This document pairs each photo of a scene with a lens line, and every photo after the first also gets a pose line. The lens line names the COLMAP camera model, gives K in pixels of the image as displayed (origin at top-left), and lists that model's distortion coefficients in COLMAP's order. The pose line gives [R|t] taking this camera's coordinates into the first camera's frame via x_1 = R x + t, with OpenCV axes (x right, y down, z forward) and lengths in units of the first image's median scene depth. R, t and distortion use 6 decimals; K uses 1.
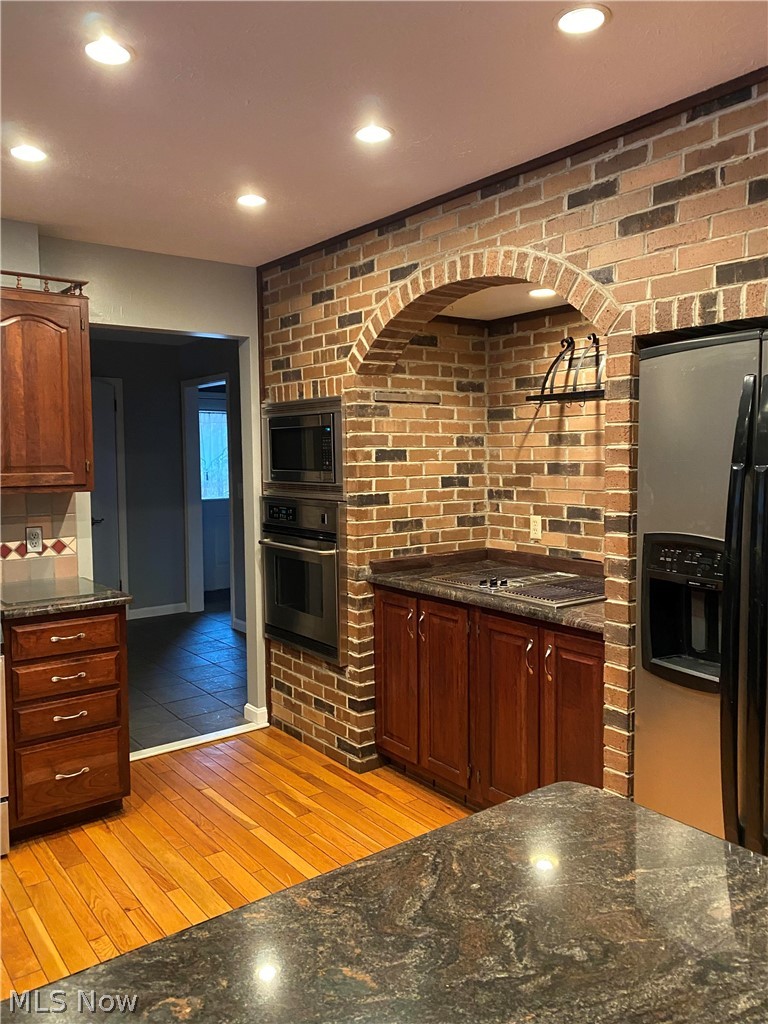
lens RADIAL K [[776.8, 0, 386.1], [0, 776.8, 509.0], [0, 0, 1]] dist [0.012142, 0.002664]
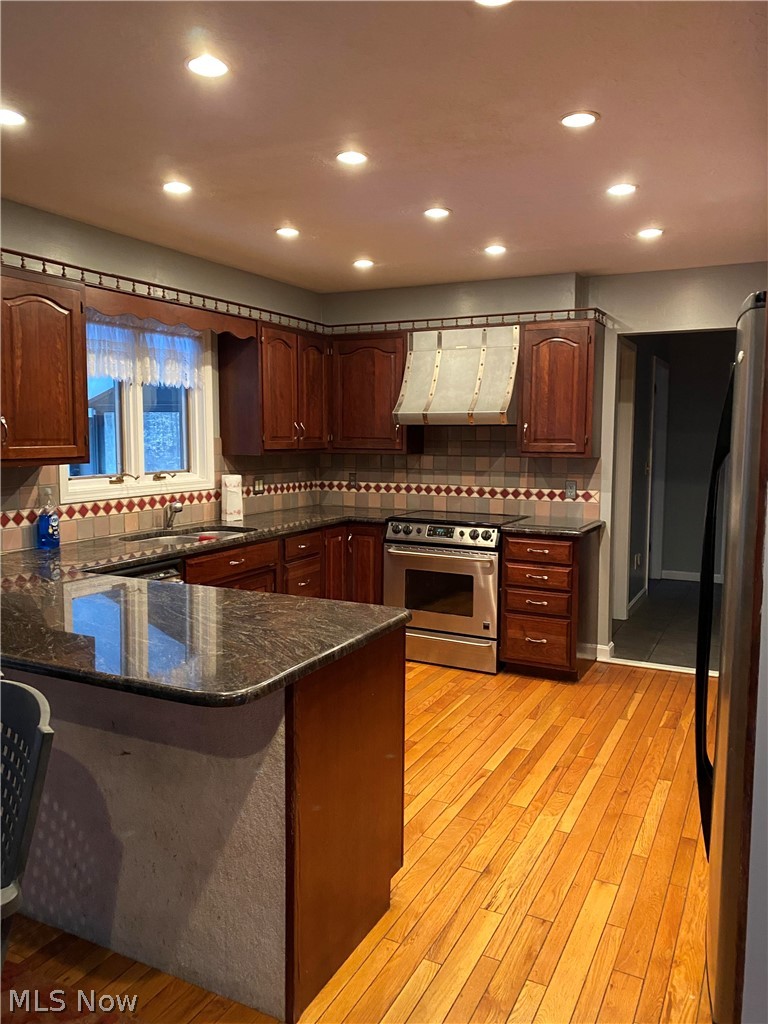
lens RADIAL K [[776.8, 0, 385.4], [0, 776.8, 510.5], [0, 0, 1]] dist [0.012142, 0.002664]
pose [[0.419113, 0.098622, -0.902562, 0.791370], [-0.070550, 0.994615, 0.075920, -0.008436], [0.905189, 0.031857, 0.423814, 0.074771]]
